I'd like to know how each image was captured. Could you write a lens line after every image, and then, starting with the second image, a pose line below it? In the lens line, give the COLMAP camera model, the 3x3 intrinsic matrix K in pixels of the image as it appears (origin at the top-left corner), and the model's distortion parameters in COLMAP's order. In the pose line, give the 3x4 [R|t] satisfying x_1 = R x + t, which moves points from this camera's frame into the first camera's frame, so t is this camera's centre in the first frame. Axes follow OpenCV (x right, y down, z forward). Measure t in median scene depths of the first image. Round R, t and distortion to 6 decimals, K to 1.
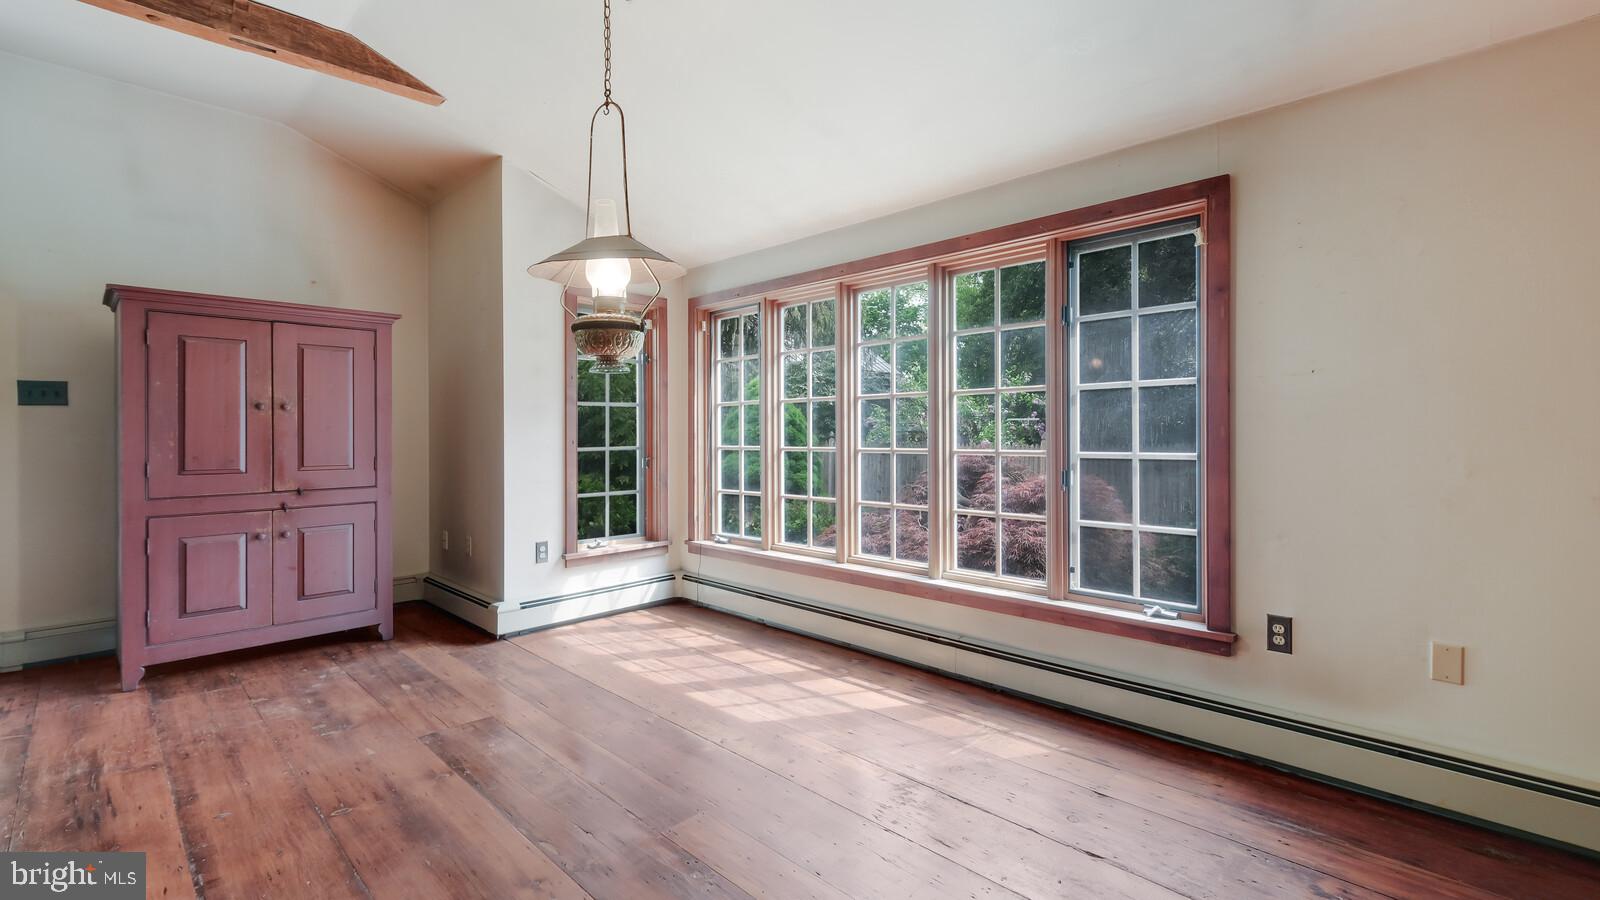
lens RADIAL K [[692.8, 0, 800.0], [0, 692.8, 450.0], [0, 0, 1]] dist [0.001673, 0.000245]
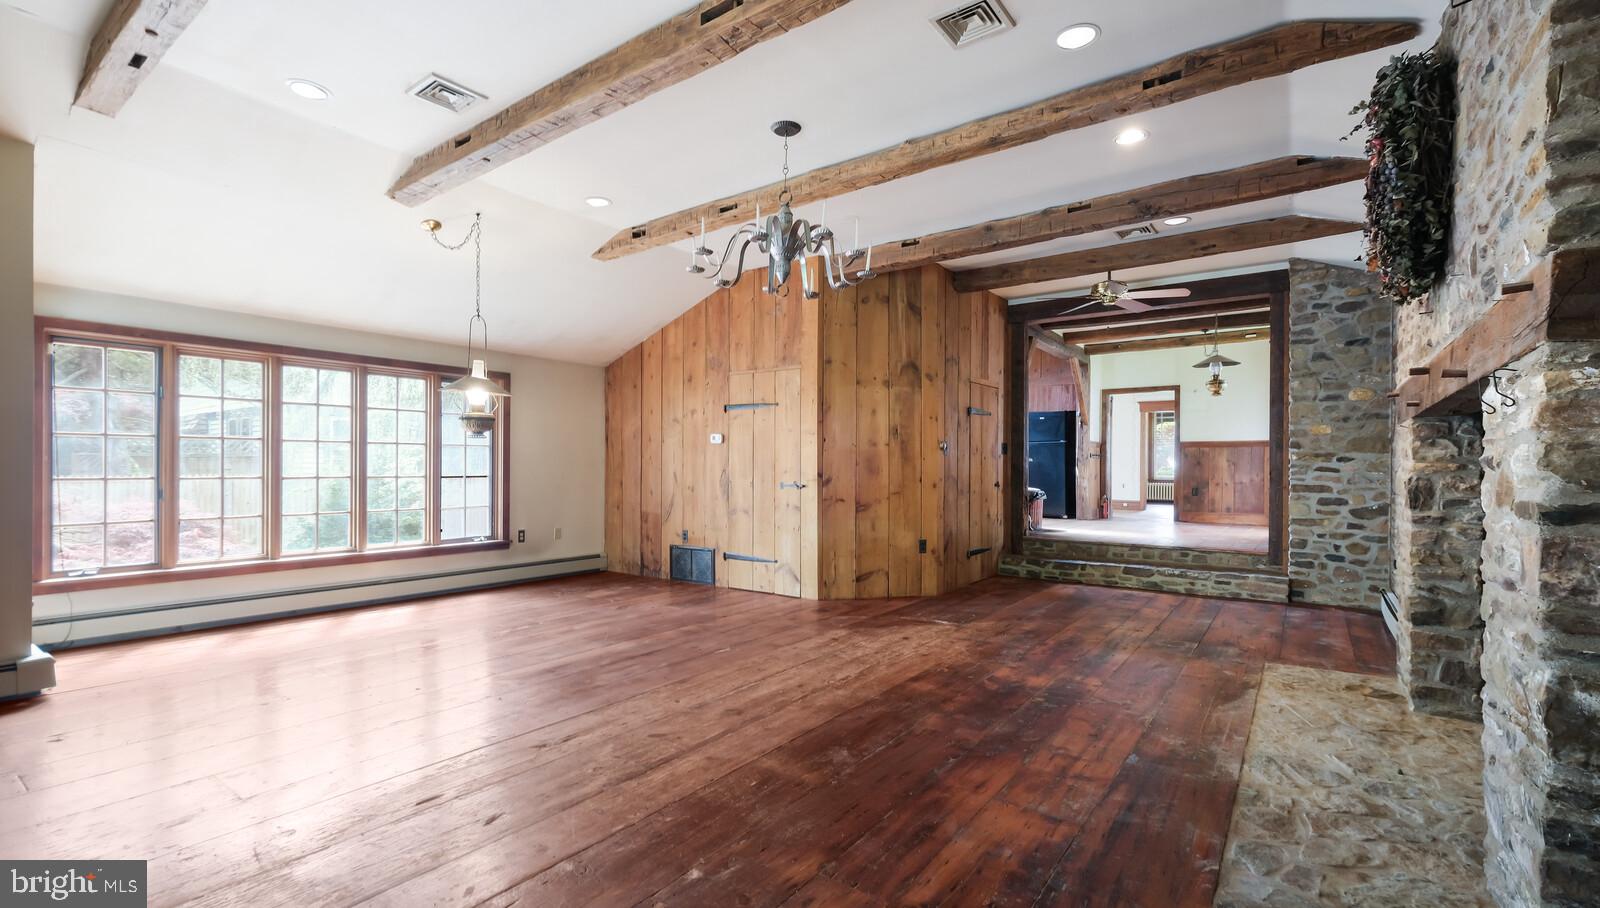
lens RADIAL K [[705.7, 0, 792.8], [0, 705.7, 460.4], [0, 0, 1]] dist [0.006451, 0.000284]
pose [[-0.138602, 0.012427, 0.990270, -1.610689], [0.013183, 0.999856, -0.010703, -0.003259], [-0.990260, 0.011571, -0.138746, 0.192695]]
